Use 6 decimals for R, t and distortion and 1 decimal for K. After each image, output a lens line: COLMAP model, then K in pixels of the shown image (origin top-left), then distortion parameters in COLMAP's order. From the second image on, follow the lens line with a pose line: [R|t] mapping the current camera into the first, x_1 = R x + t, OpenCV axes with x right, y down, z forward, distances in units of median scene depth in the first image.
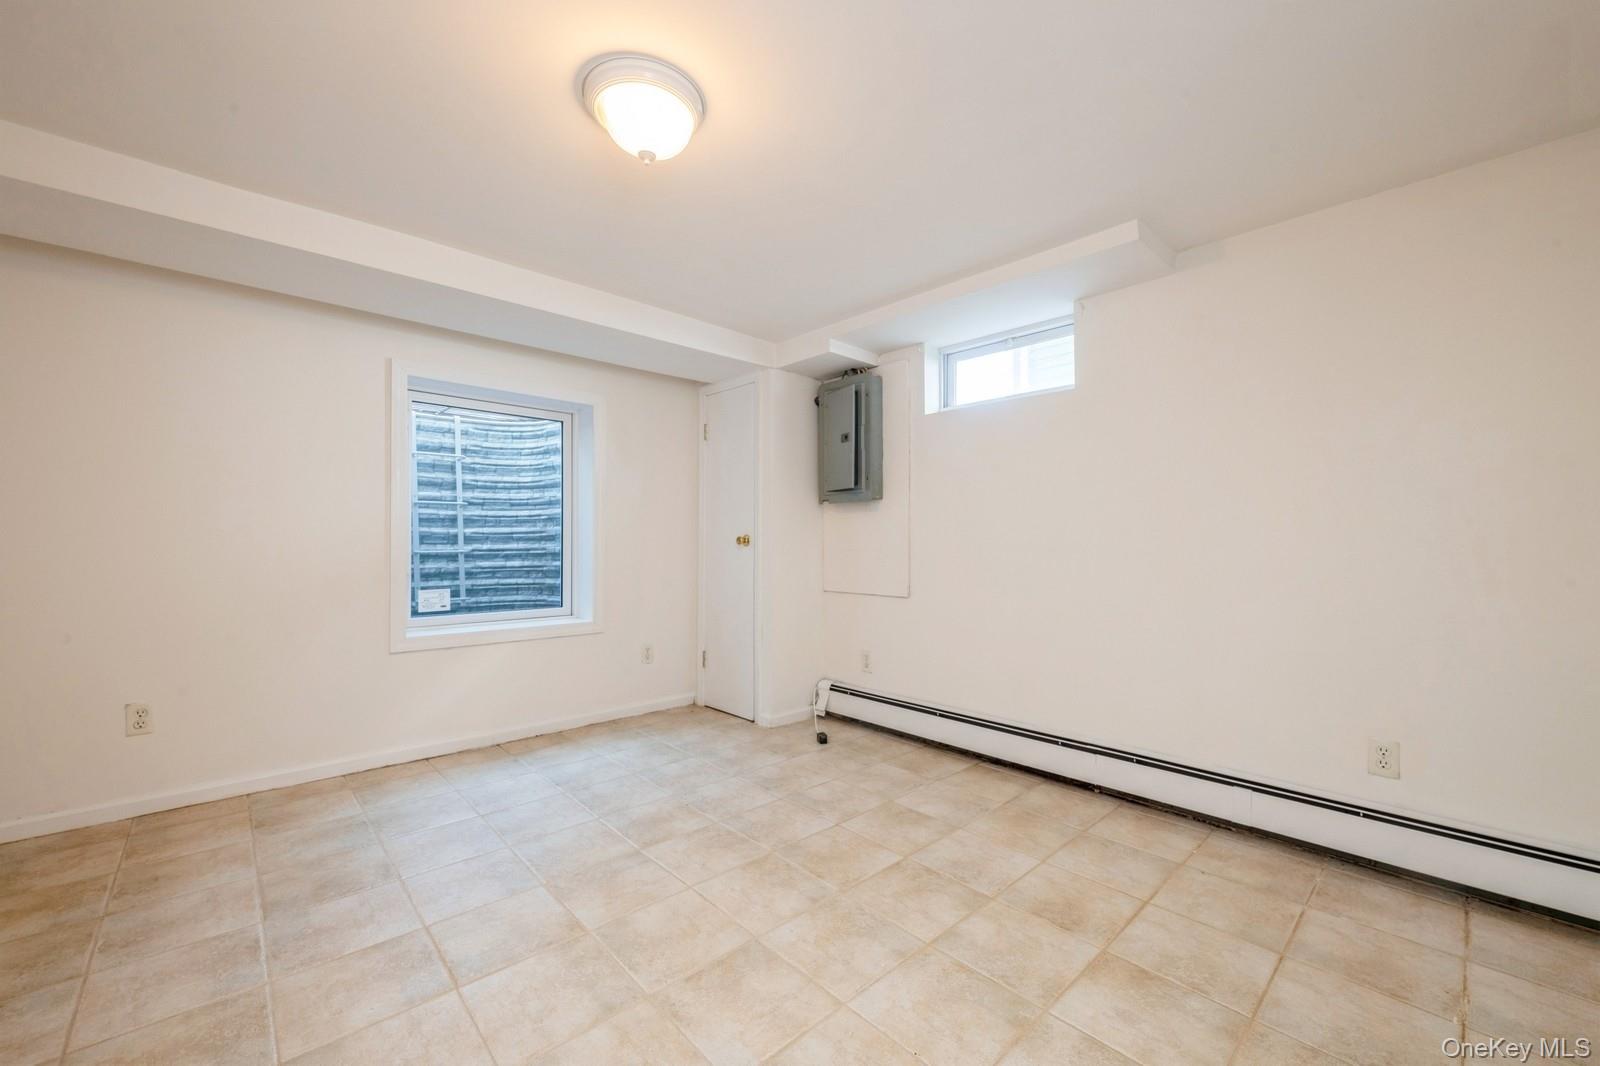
lens RADIAL K [[641.0, 0, 791.4], [0, 641.0, 545.6], [0, 0, 1]] dist [0.005037, -0.000623]
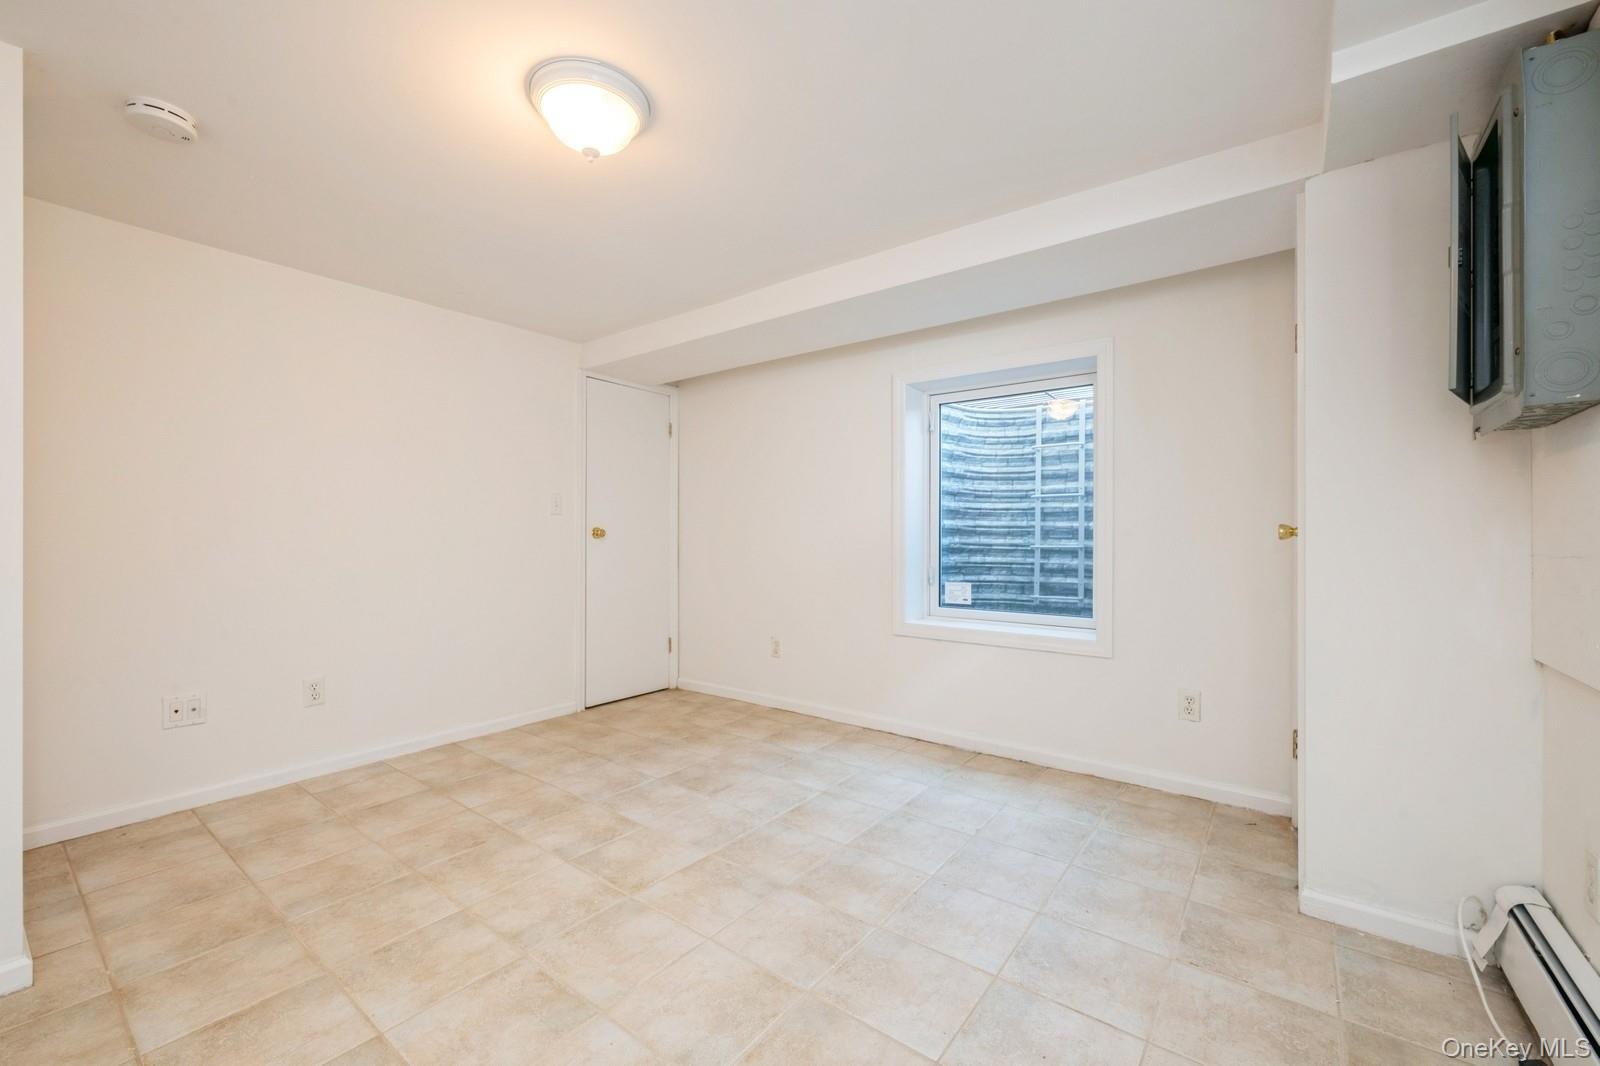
lens RADIAL K [[641.0, 0, 791.4], [0, 641.0, 526.3], [0, 0, 1]] dist [0.005037, -0.000623]
pose [[0.163862, -0.019103, -0.986298, 0.434154], [-0.003126, 0.999797, -0.019884, -0.000672], [0.986478, 0.006342, 0.163769, 0.584881]]
